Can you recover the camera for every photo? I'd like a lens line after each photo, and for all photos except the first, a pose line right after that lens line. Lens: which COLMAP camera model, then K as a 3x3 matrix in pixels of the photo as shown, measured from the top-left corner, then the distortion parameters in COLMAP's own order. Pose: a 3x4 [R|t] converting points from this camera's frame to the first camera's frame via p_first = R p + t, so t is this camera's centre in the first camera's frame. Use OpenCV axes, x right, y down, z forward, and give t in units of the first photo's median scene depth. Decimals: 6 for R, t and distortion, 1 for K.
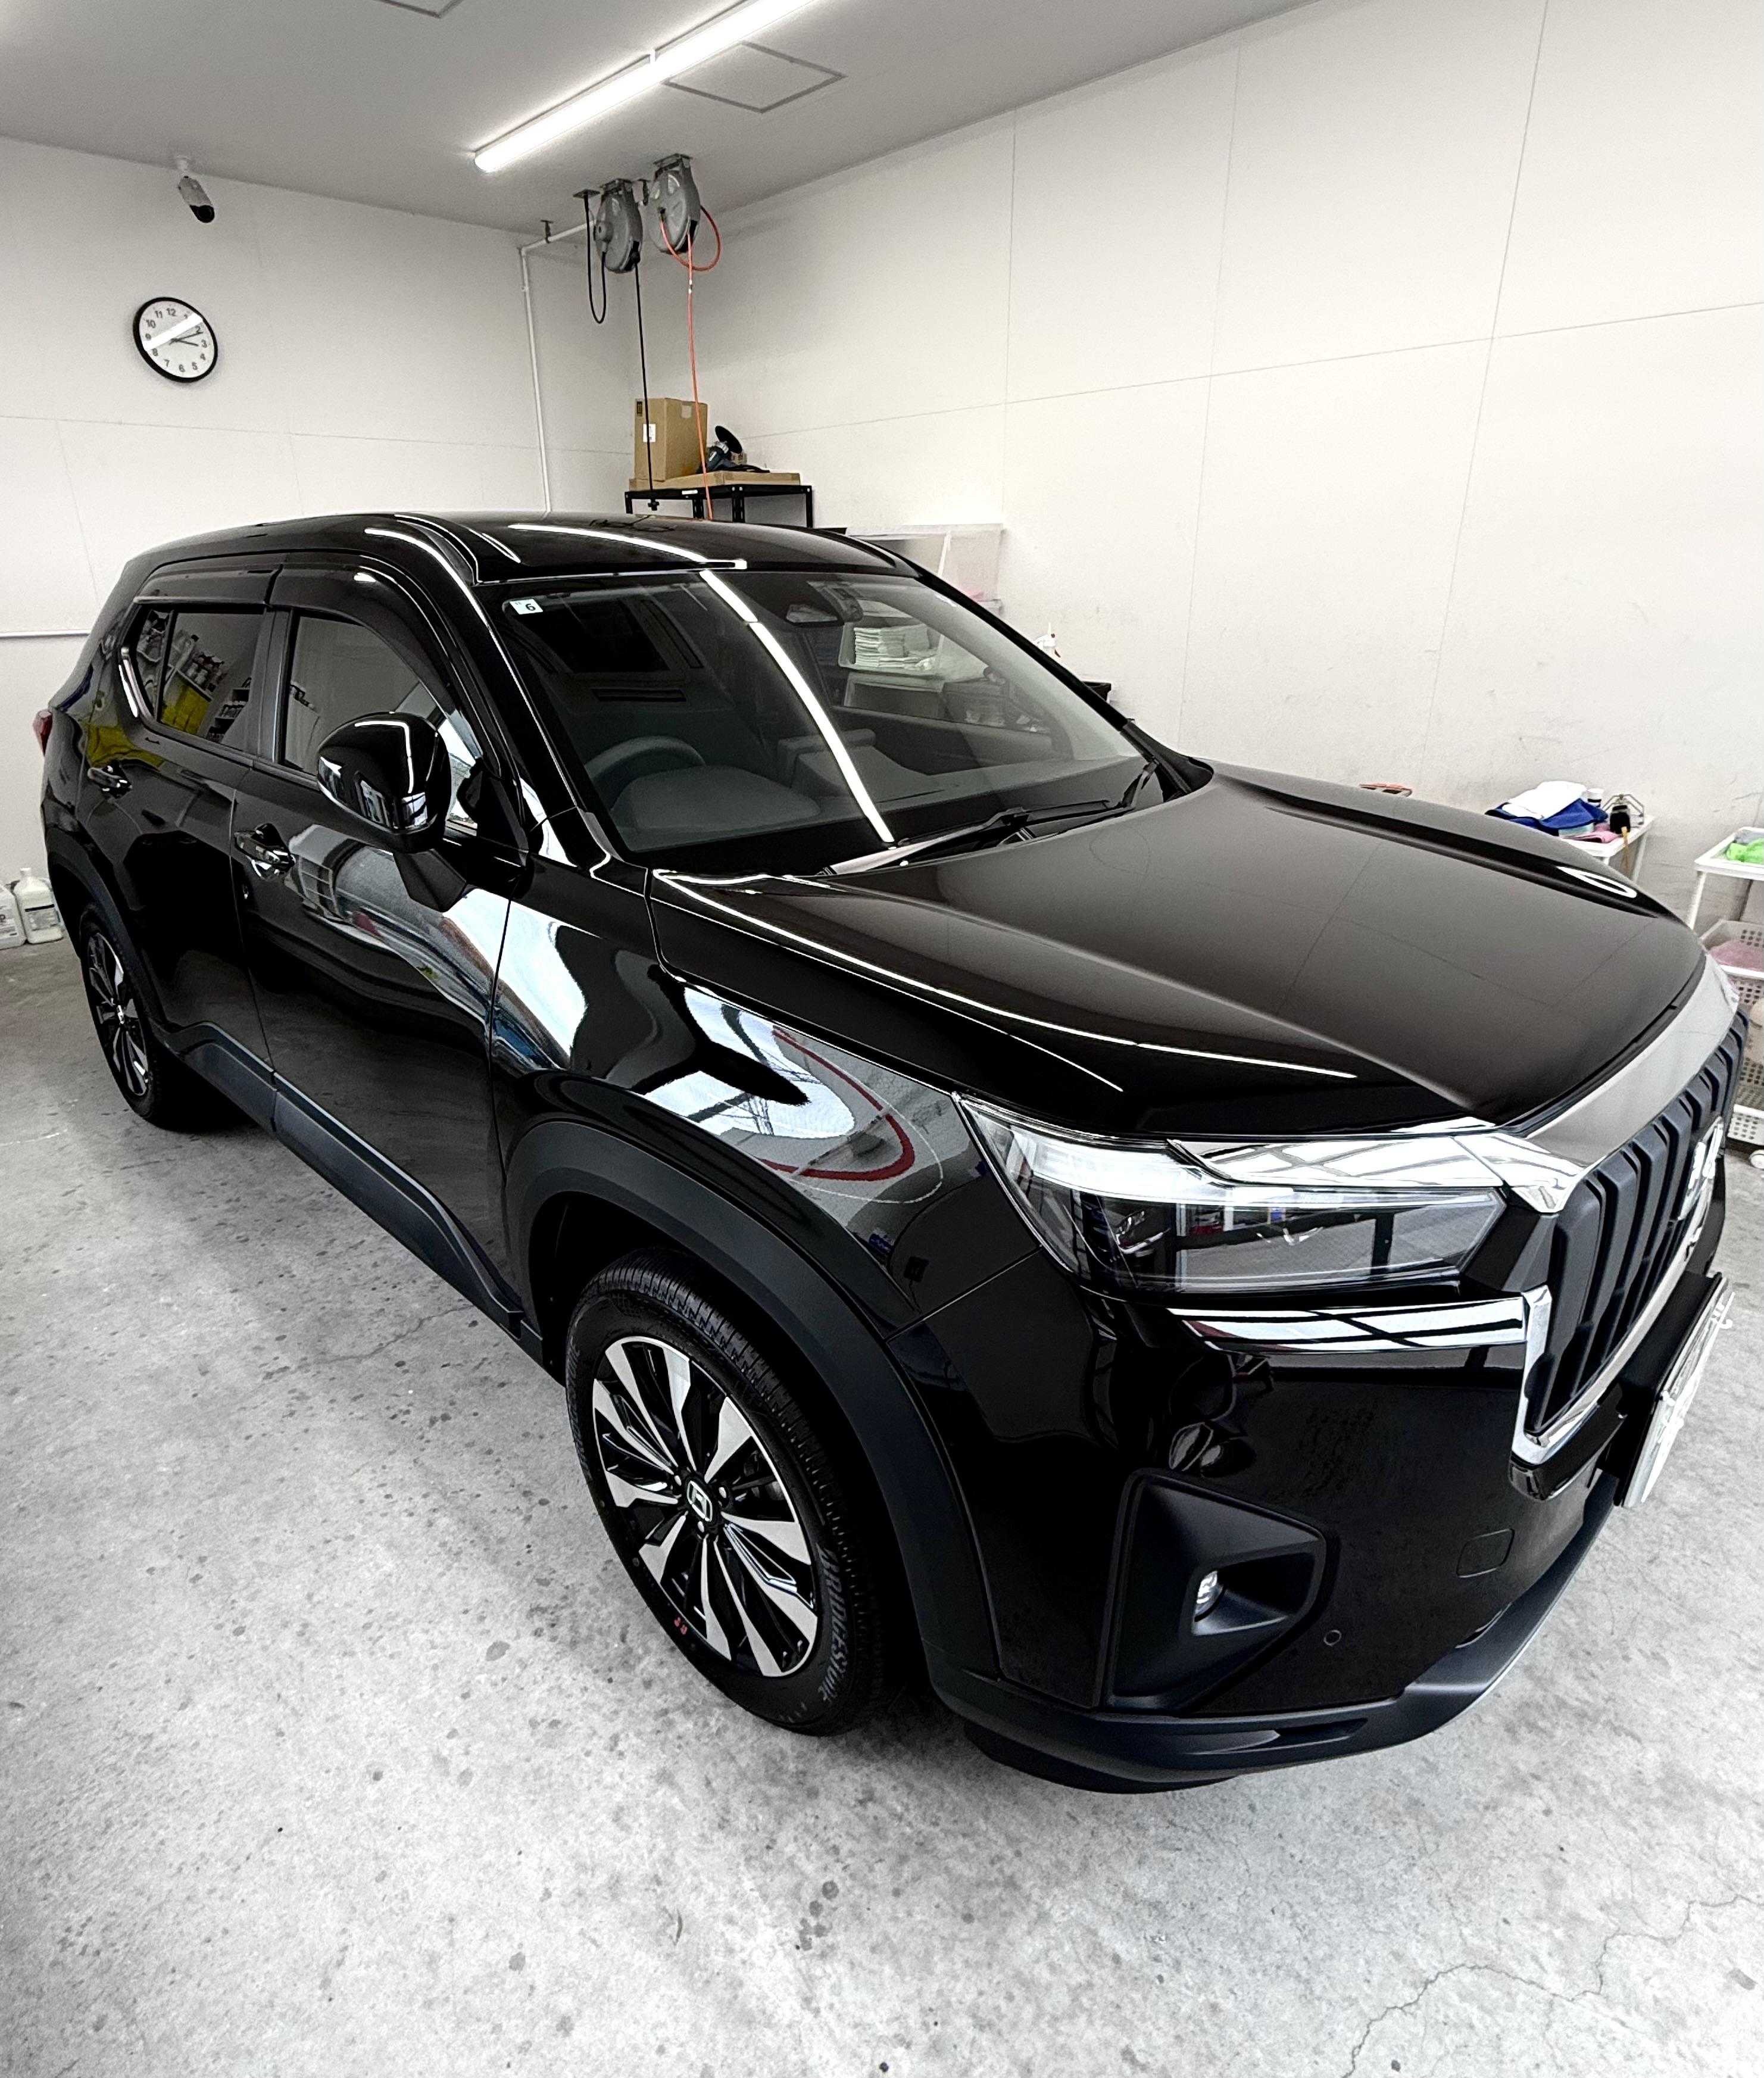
lens RADIAL K [[1173.2, 0, 844.6], [0, 1173.2, 1036.7], [0, 0, 1]] dist [0.003413, -0.002090]
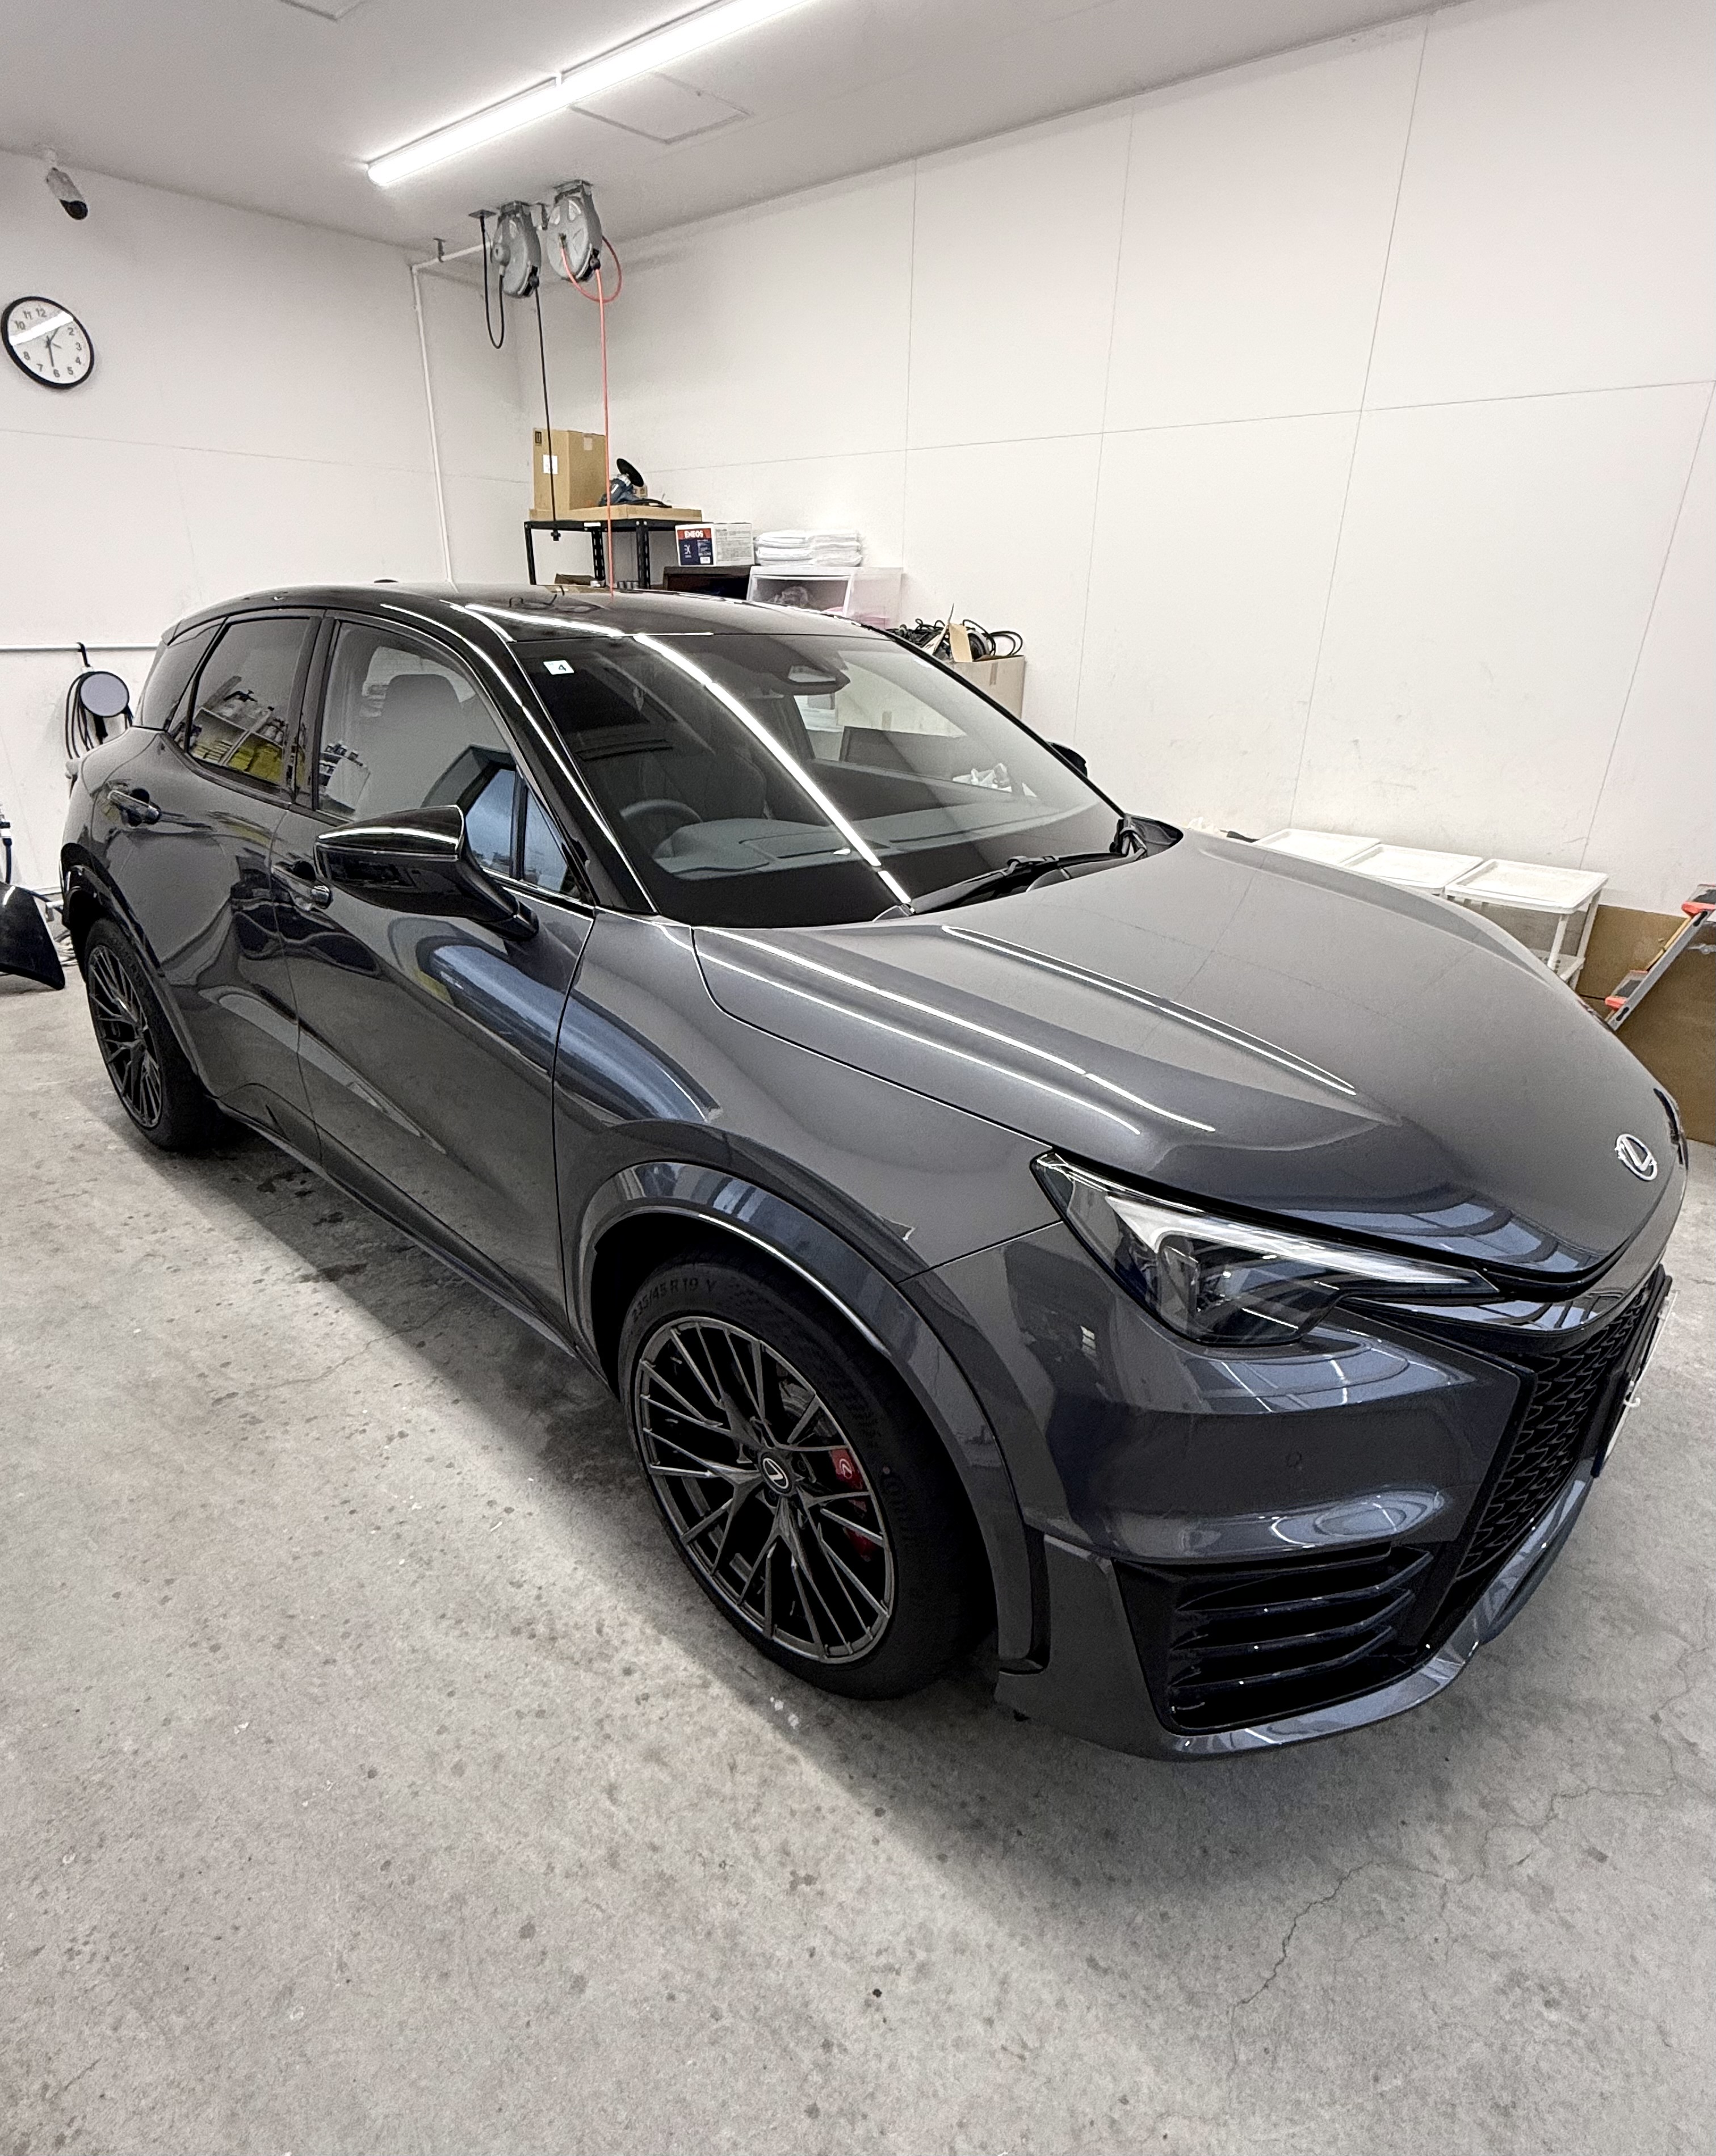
lens RADIAL K [[1133.9, 0, 837.9], [0, 1133.9, 1103.2], [0, 0, 1]] dist [0.003480, -0.002243]
pose [[0.994723, -0.012640, 0.101813, -0.074568], [0.009224, 0.999381, 0.033953, 0.005598], [-0.102179, -0.032835, 0.994224, -0.019204]]
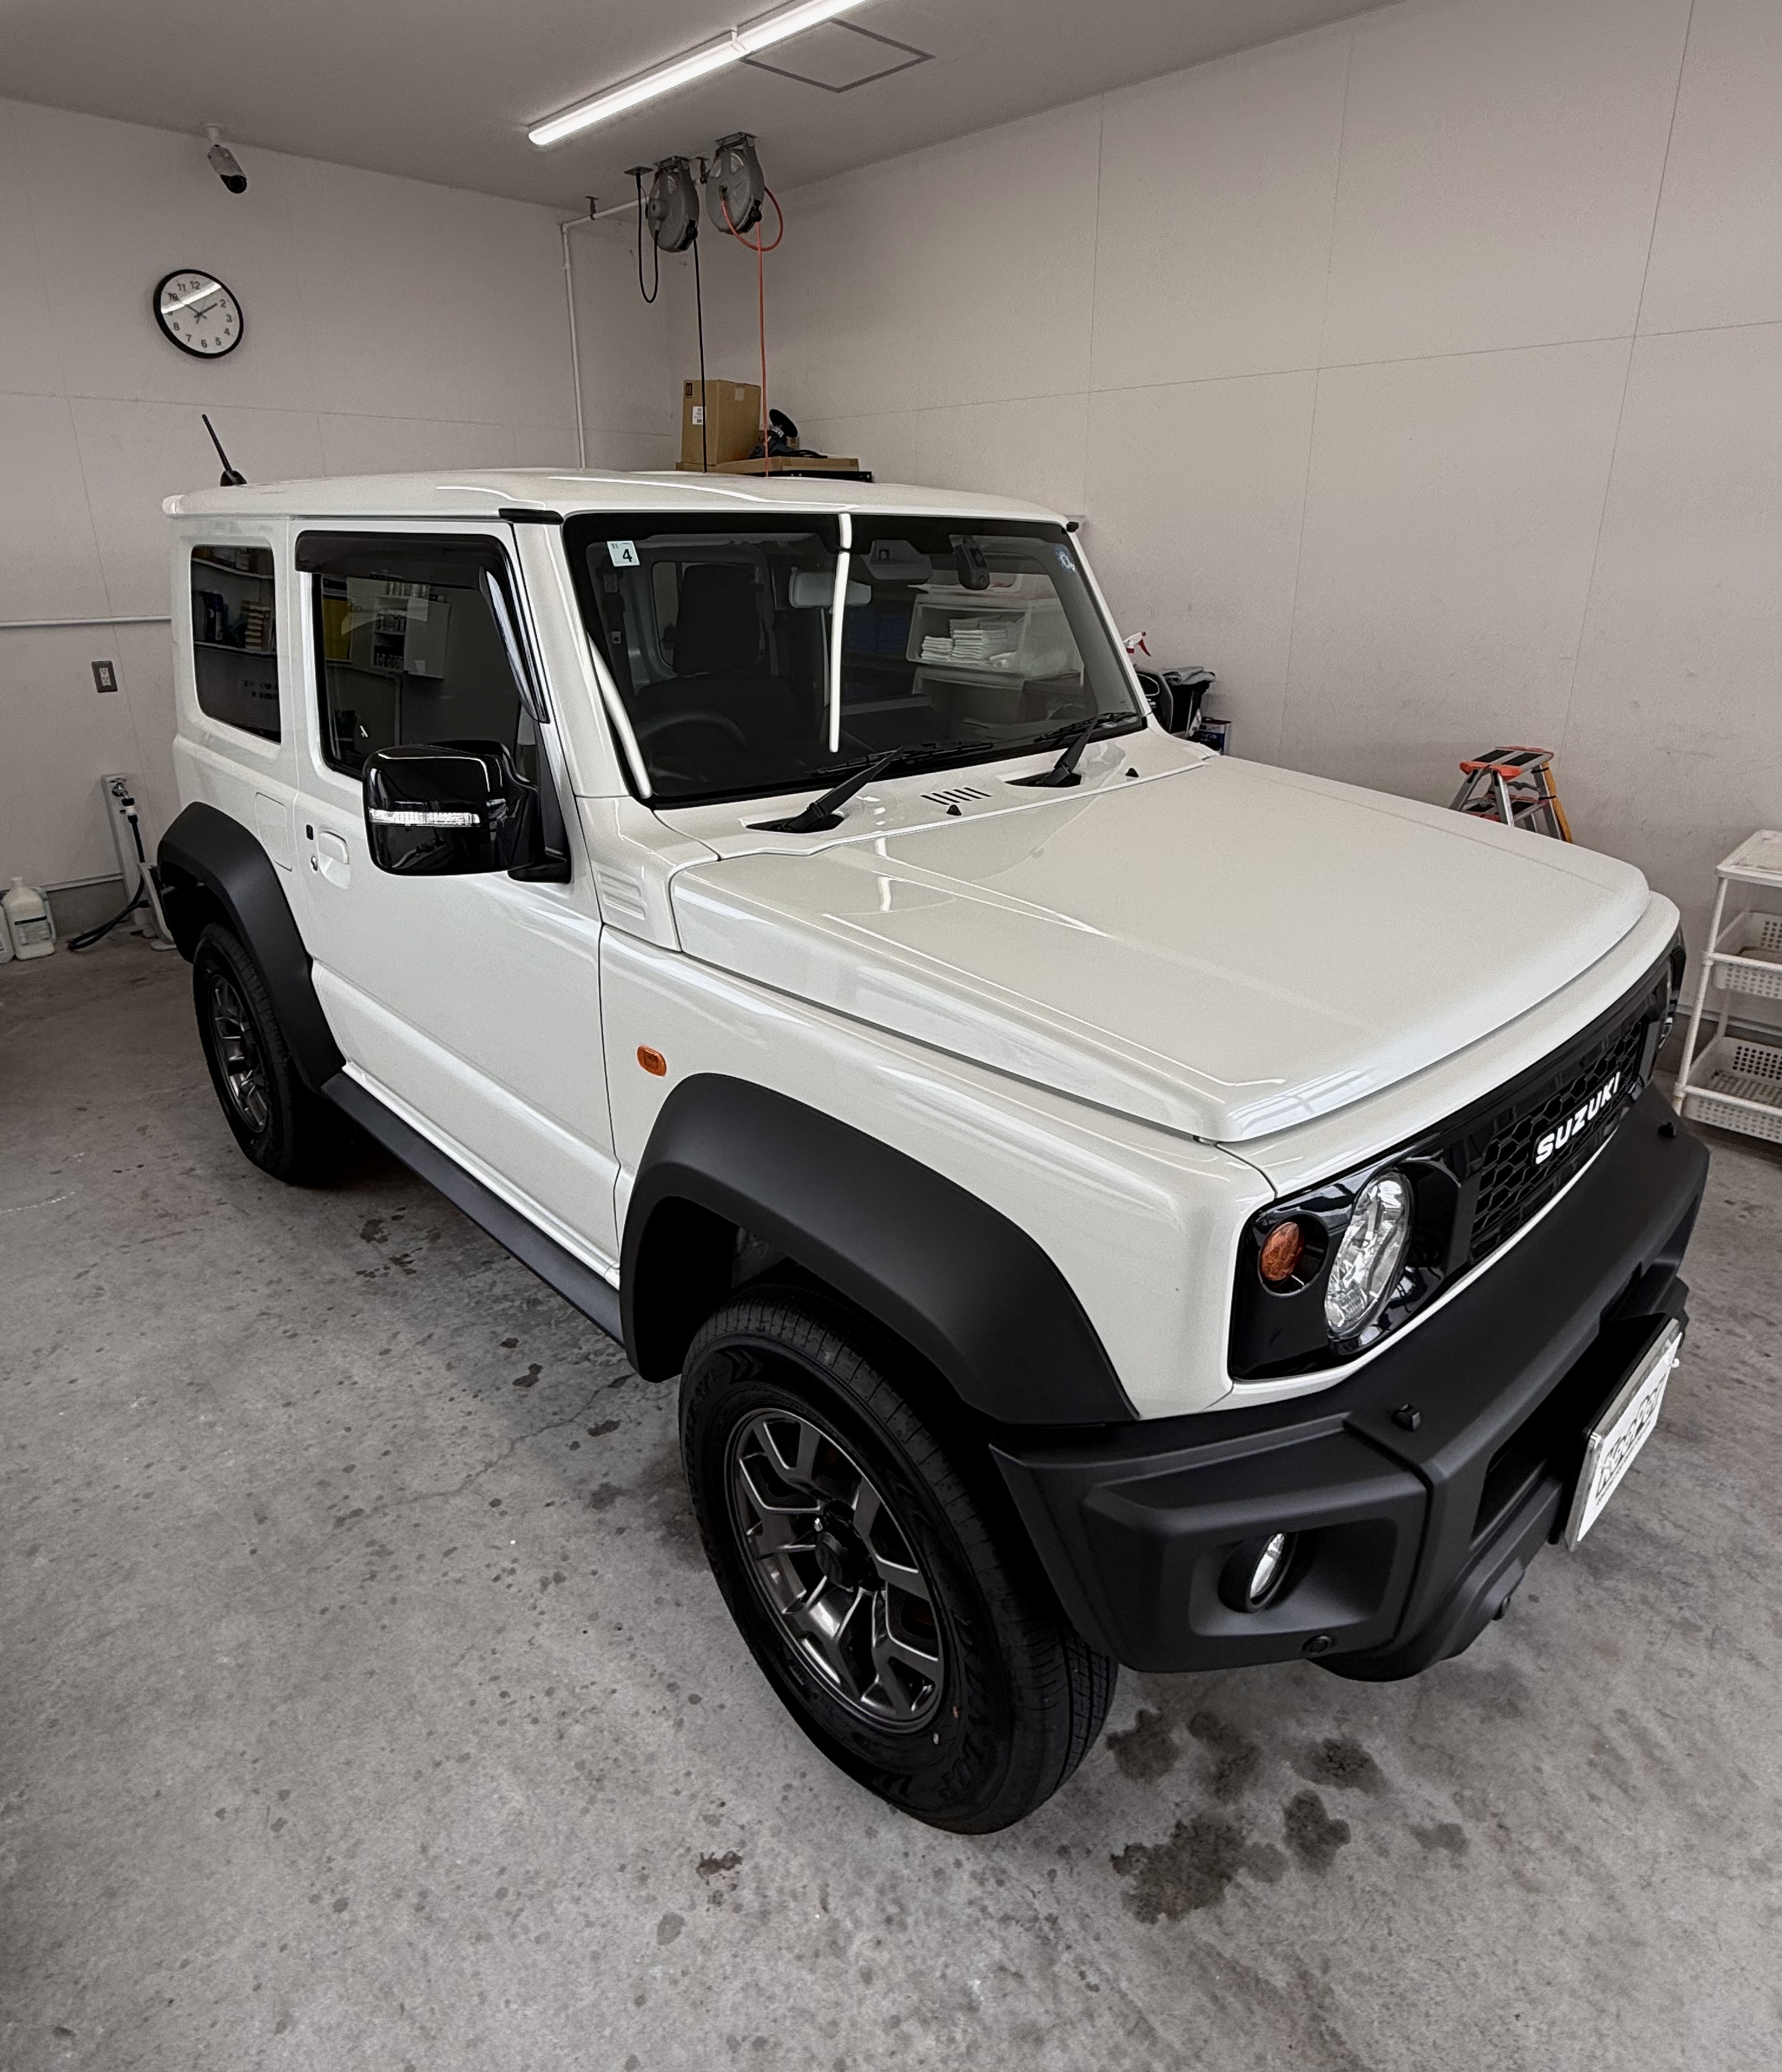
lens RADIAL K [[1189.2, 0, 854.9], [0, 1189.2, 951.4], [0, 0, 1]] dist [0.001937, -0.001584]
pose [[0.999496, -0.000364, 0.031746, -0.196437], [0.001825, 0.998939, -0.046009, -0.105400], [-0.031695, 0.046043, 0.998436, 0.156399]]
